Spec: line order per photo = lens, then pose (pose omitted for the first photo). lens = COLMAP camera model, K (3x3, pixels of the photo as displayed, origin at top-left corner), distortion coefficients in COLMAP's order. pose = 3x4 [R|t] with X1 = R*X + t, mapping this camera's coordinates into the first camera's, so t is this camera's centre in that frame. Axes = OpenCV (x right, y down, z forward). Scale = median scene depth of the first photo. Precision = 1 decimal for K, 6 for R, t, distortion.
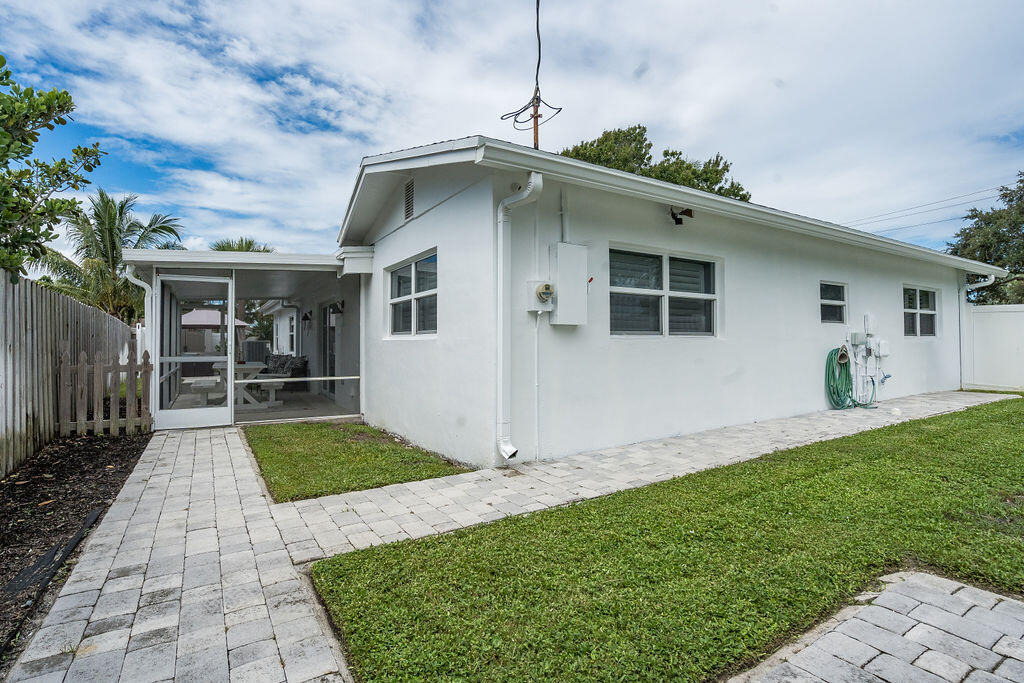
lens RADIAL K [[472.6, 0, 512.0], [0, 472.6, 341.5], [0, 0, 1]] dist [-0.058489, 0.019775]
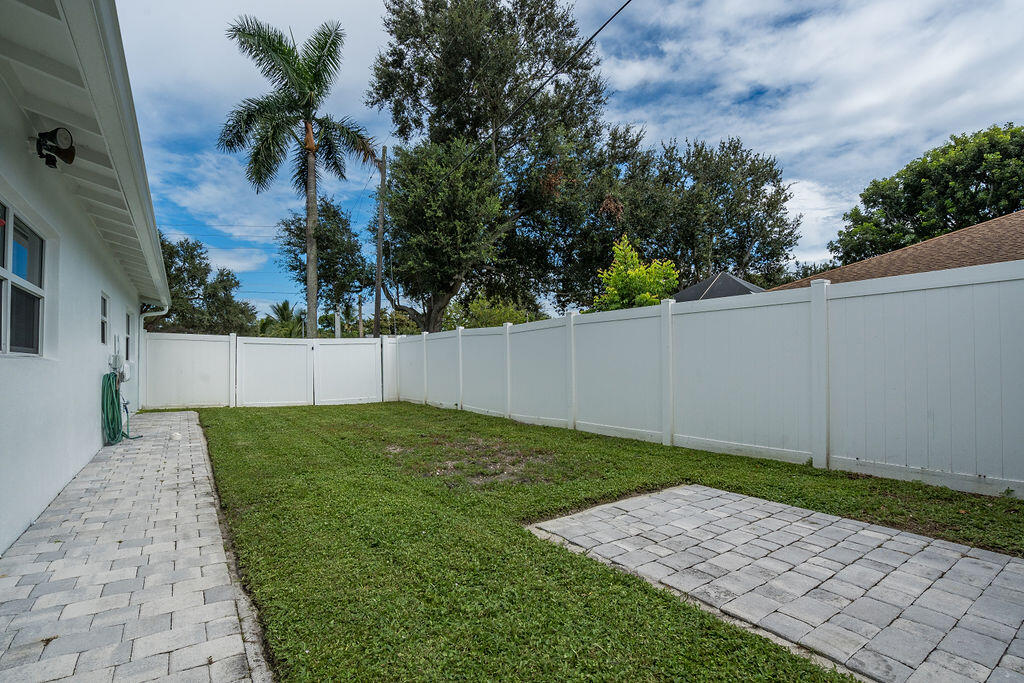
lens RADIAL K [[472.6, 0, 512.0], [0, 472.6, 341.5], [0, 0, 1]] dist [-0.058489, 0.019775]
pose [[0.005906, 0.053411, 0.998555, -0.348525], [0.005331, 0.998557, -0.053443, 0.012990], [-0.999968, 0.005639, 0.005613, 0.650808]]
